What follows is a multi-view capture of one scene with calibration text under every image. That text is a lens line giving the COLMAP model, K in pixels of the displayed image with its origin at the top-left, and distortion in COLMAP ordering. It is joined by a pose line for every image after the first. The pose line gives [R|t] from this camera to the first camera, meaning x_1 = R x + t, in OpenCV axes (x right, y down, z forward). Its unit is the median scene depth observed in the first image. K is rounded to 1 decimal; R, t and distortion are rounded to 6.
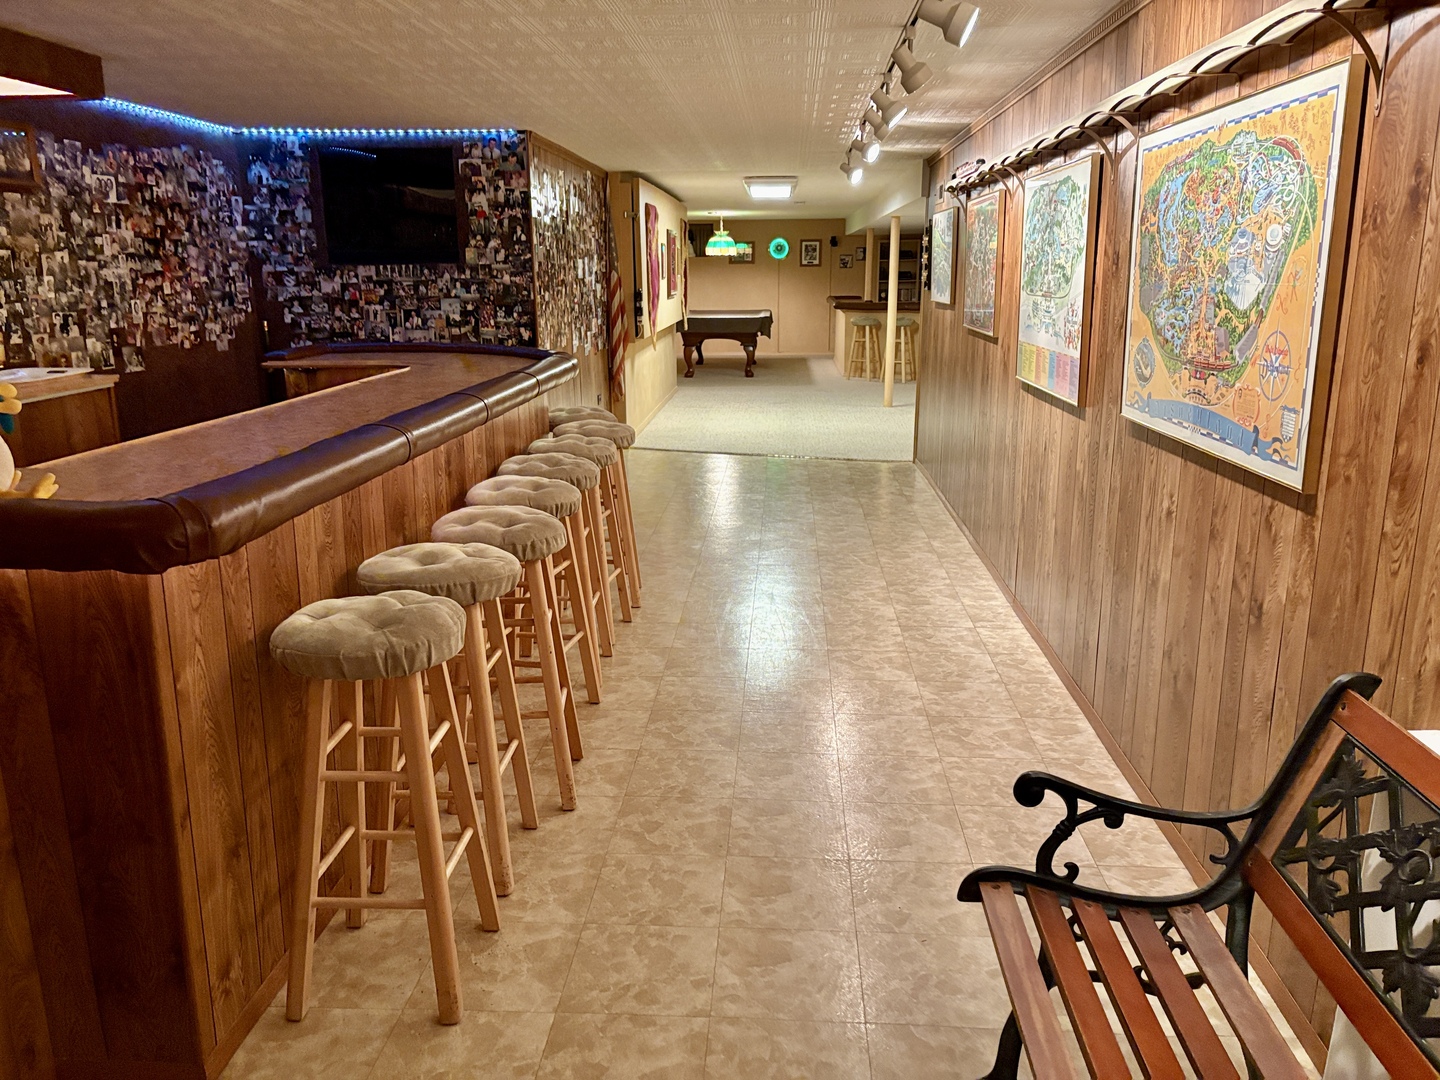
lens RADIAL K [[1080.9, 0, 722.4], [0, 1080.9, 535.0], [0, 0, 1]] dist [0.005796, -0.012730]
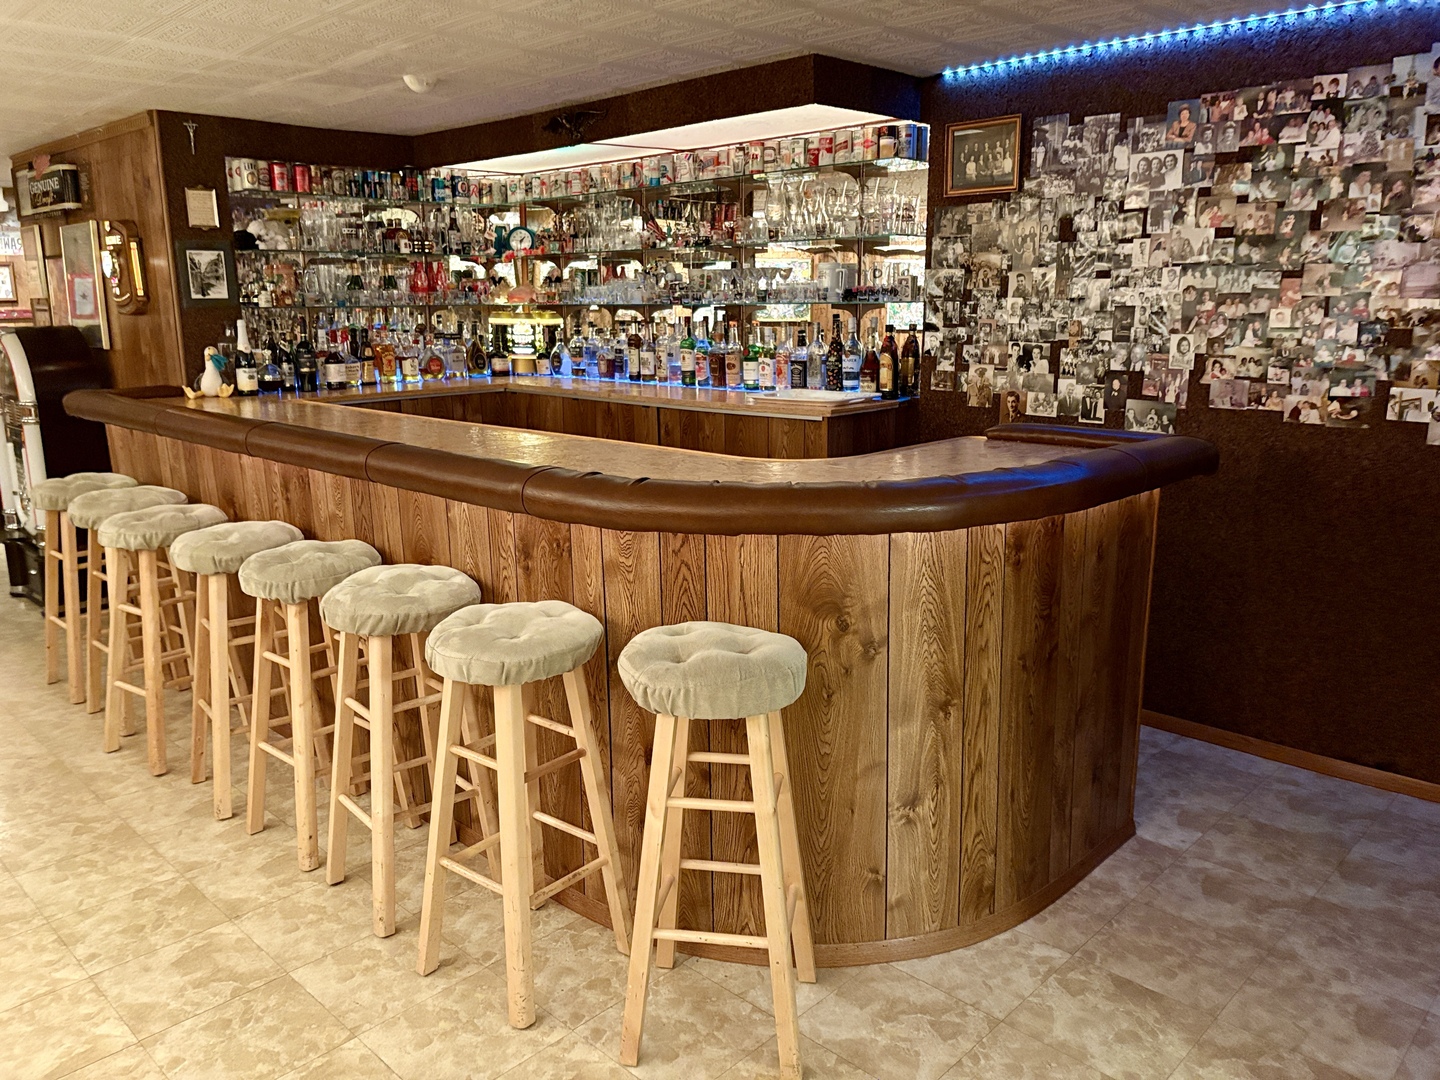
lens RADIAL K [[1080.9, 0, 722.6], [0, 1080.9, 544.2], [0, 0, 1]] dist [0.005796, -0.012730]
pose [[-0.647617, 0.182425, -0.739807, 0.169572], [-0.167869, 0.912903, 0.372058, -0.330978], [0.743245, 0.365142, -0.560588, 1.339354]]
